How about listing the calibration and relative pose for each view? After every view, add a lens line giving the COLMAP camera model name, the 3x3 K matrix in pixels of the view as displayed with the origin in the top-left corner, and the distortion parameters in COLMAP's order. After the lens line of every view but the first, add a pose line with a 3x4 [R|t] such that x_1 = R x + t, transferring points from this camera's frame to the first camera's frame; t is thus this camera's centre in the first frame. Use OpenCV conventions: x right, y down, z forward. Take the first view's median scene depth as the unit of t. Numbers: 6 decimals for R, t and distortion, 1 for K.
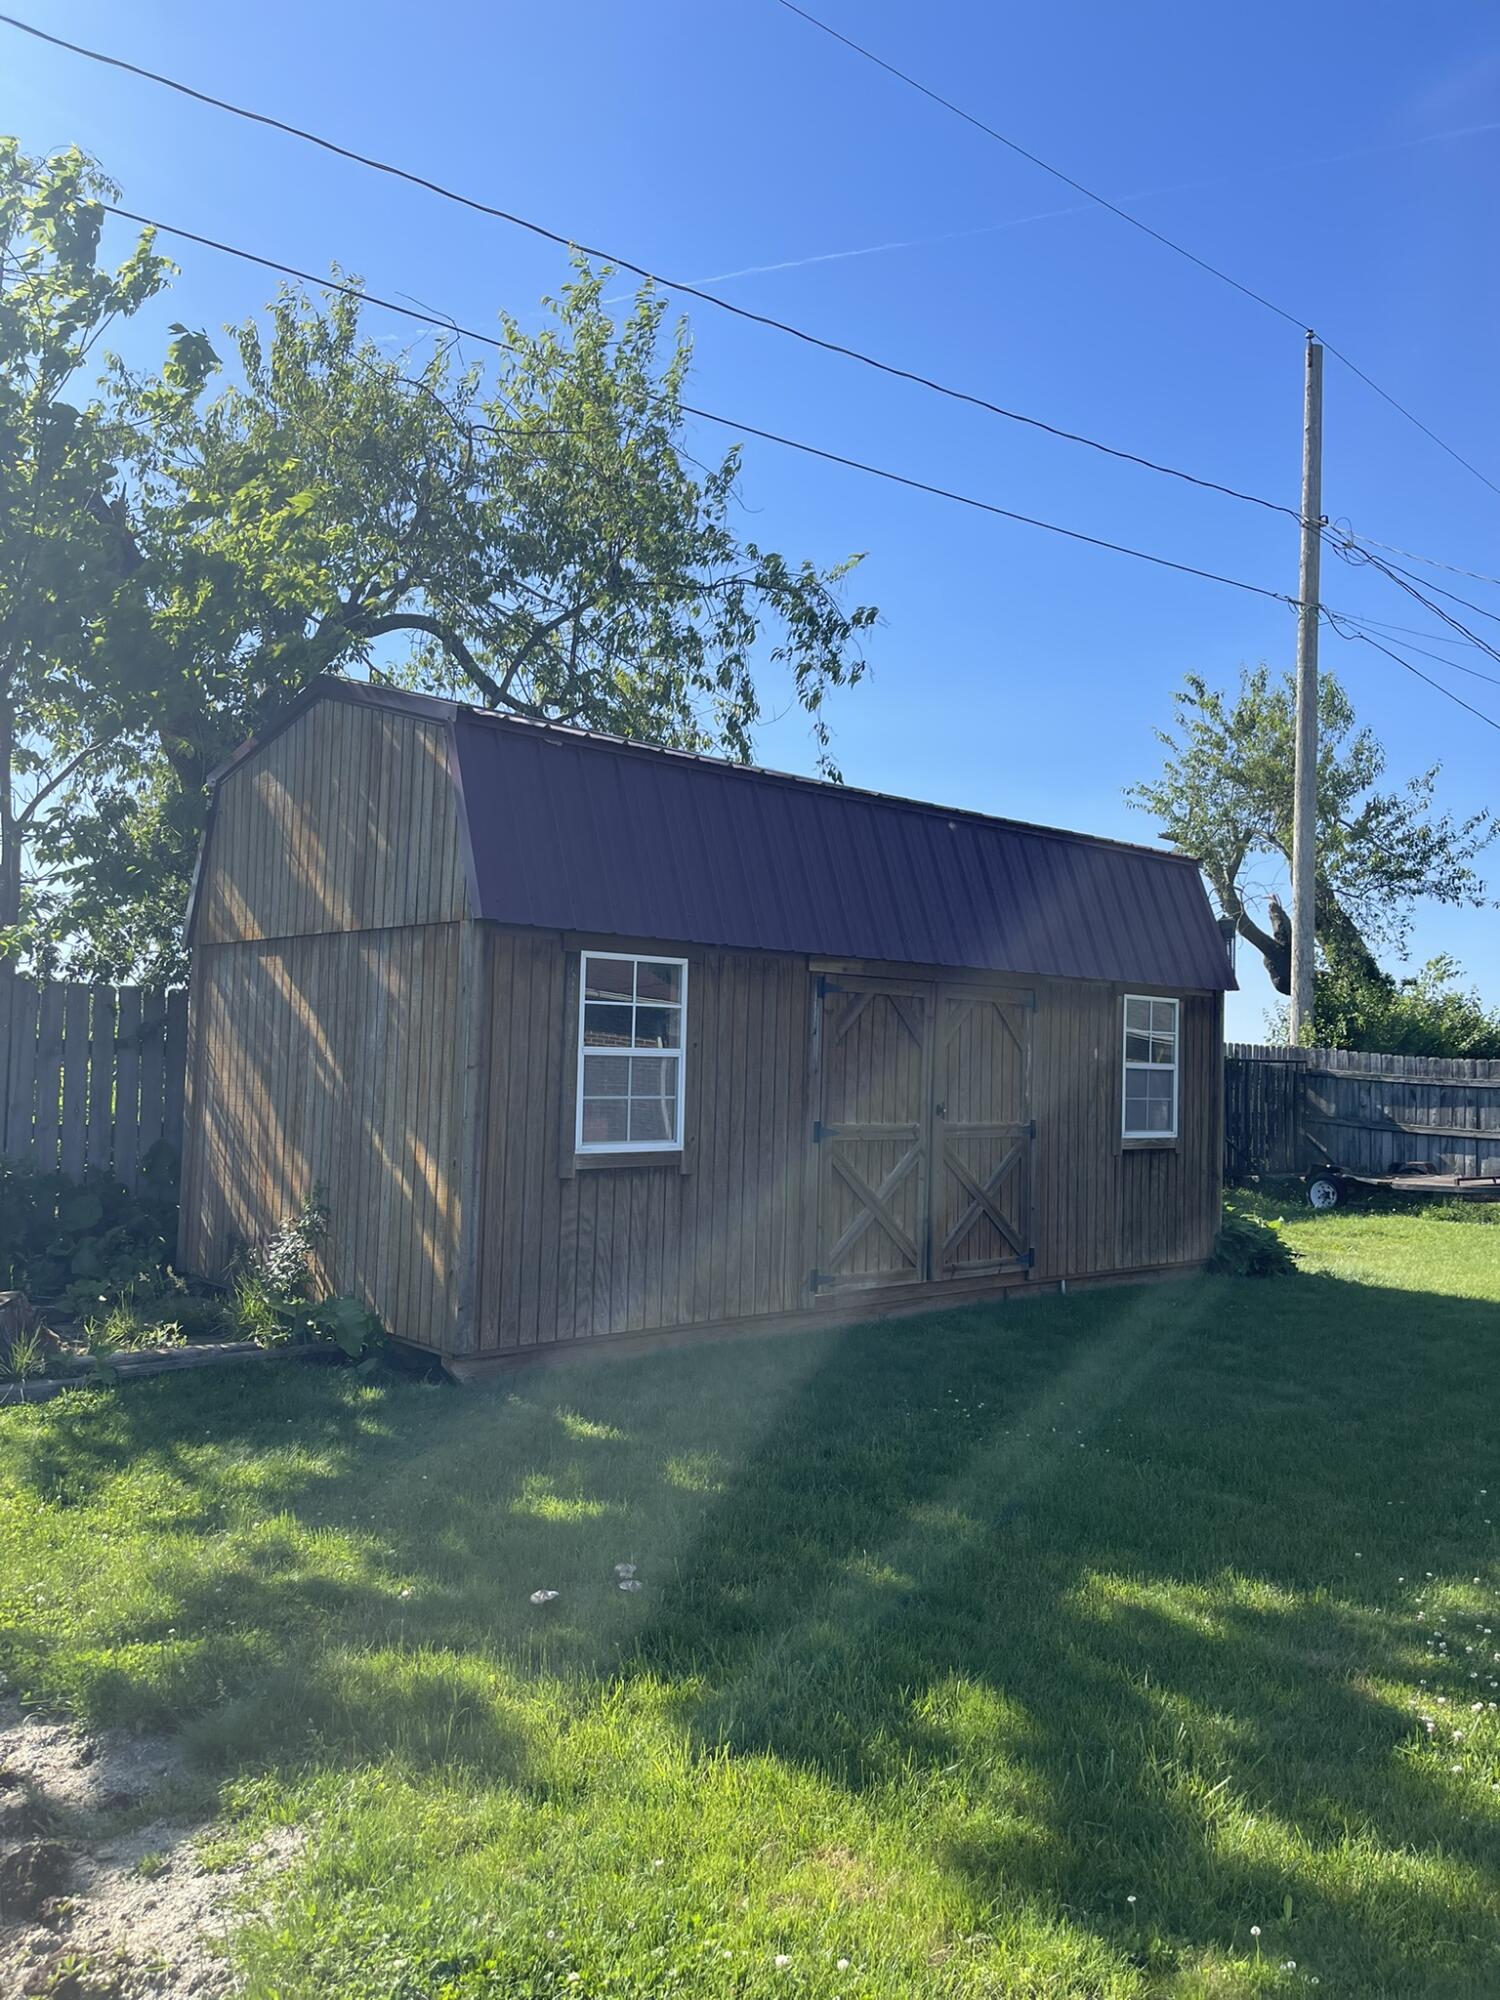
lens RADIAL K [[1518.4, 0, 750.7], [0, 1518.4, 987.9], [0, 0, 1]] dist [0.058388, -0.081259]
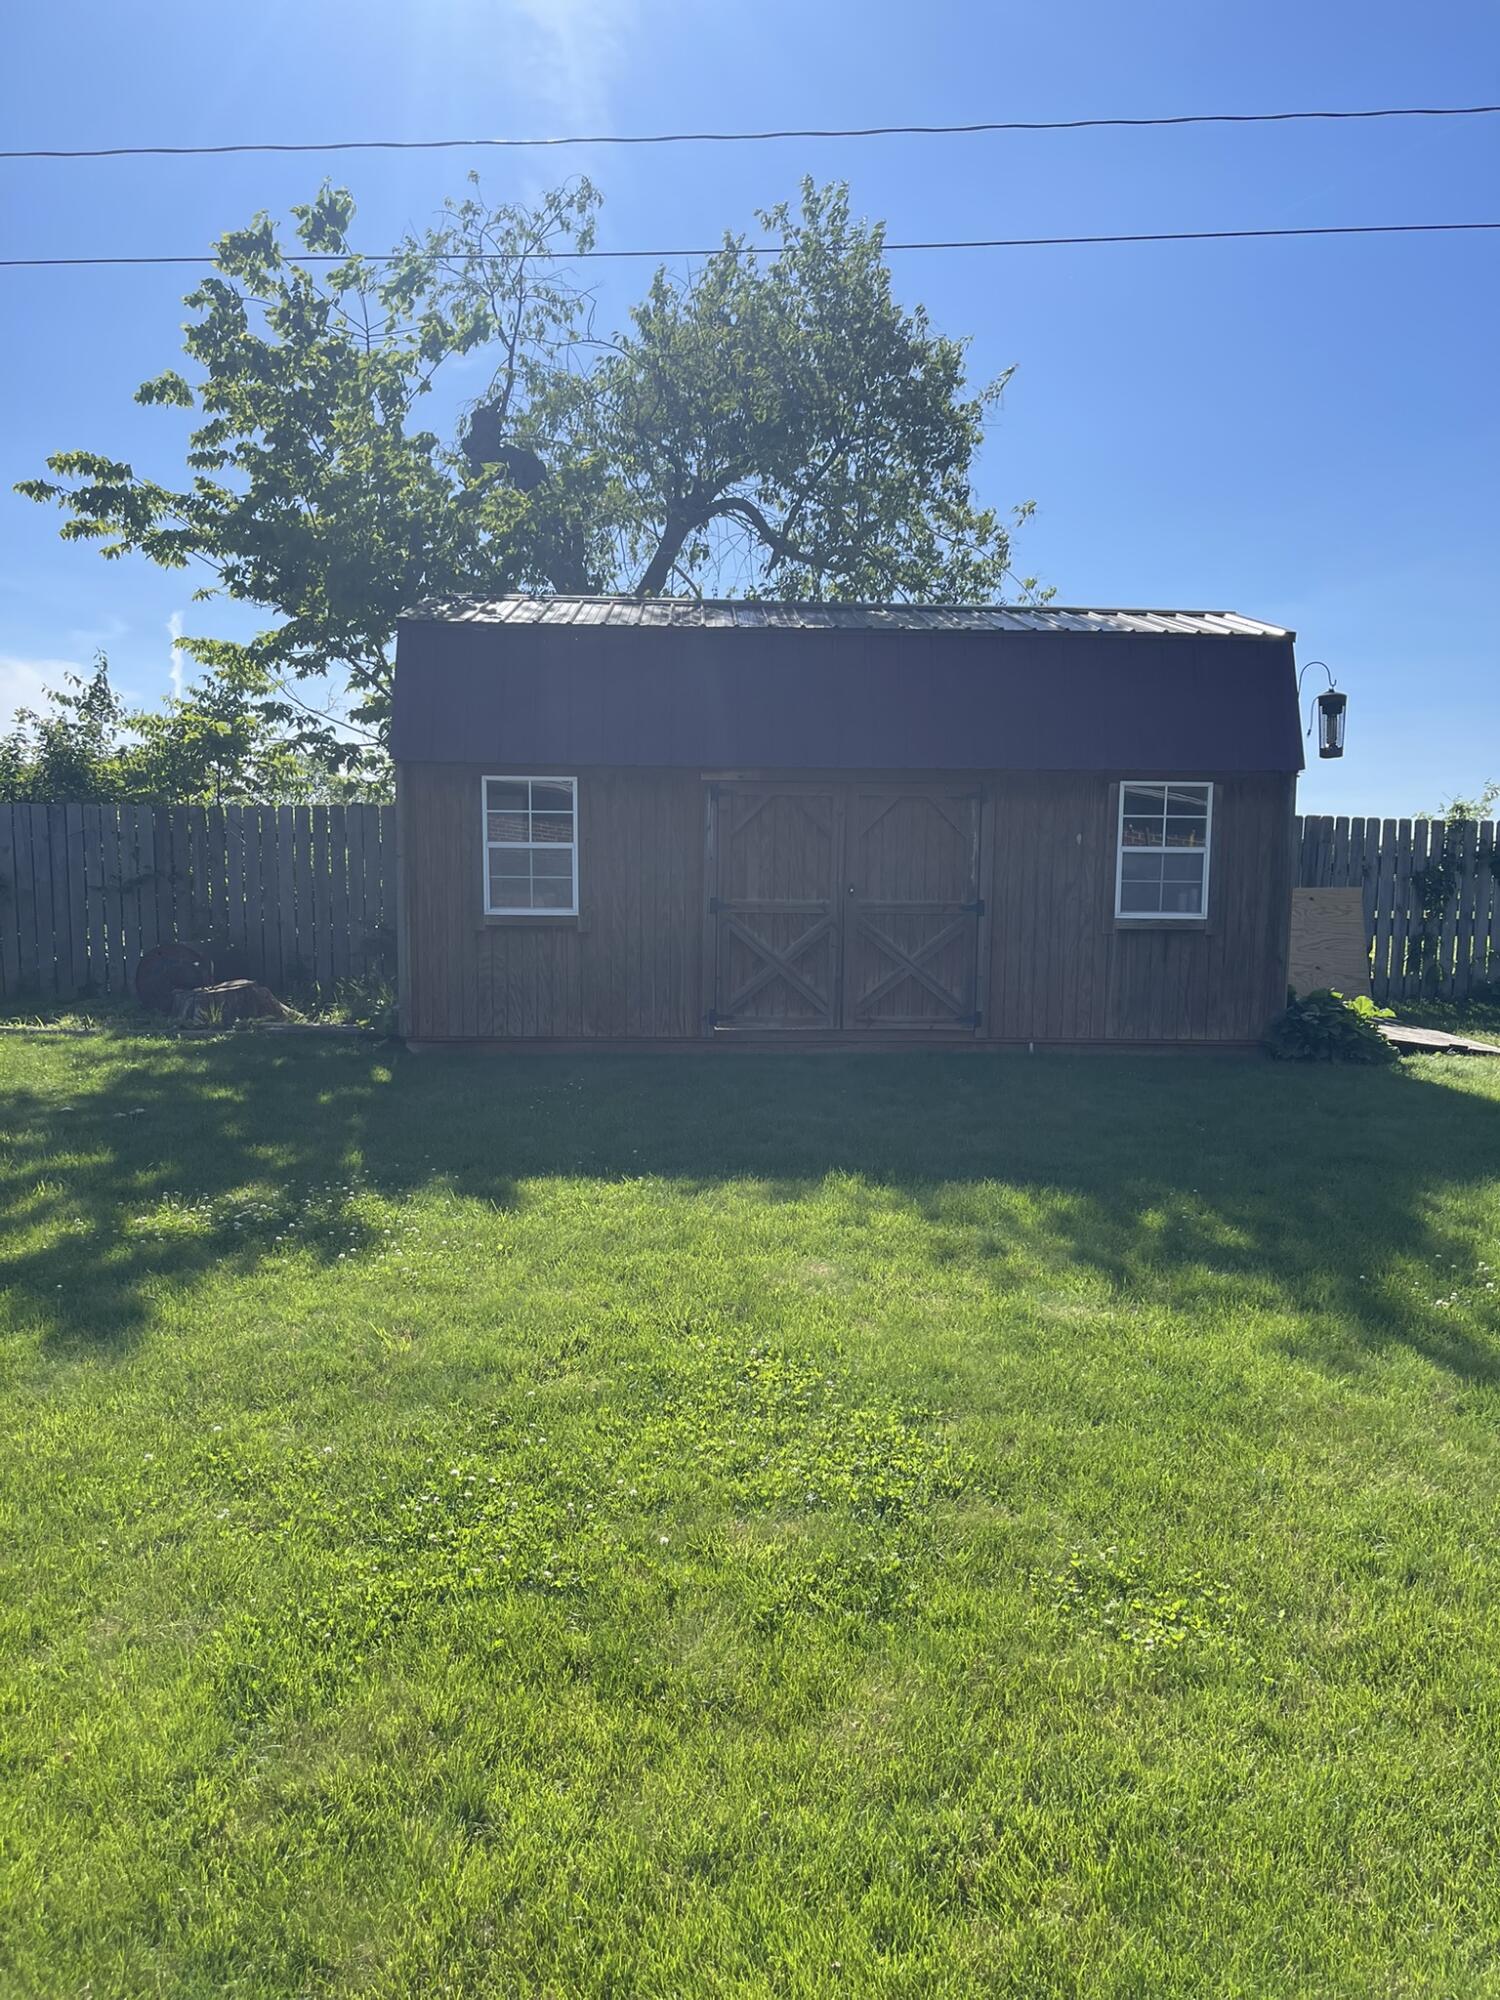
lens RADIAL K [[1518.4, 0, 750.2], [0, 1518.4, 1010.7], [0, 0, 1]] dist [0.058388, -0.081259]
pose [[0.772120, 0.055214, -0.633074, 0.873098], [0.039949, 0.990031, 0.135068, 0.009645], [0.634220, -0.129579, 0.762216, 0.018524]]
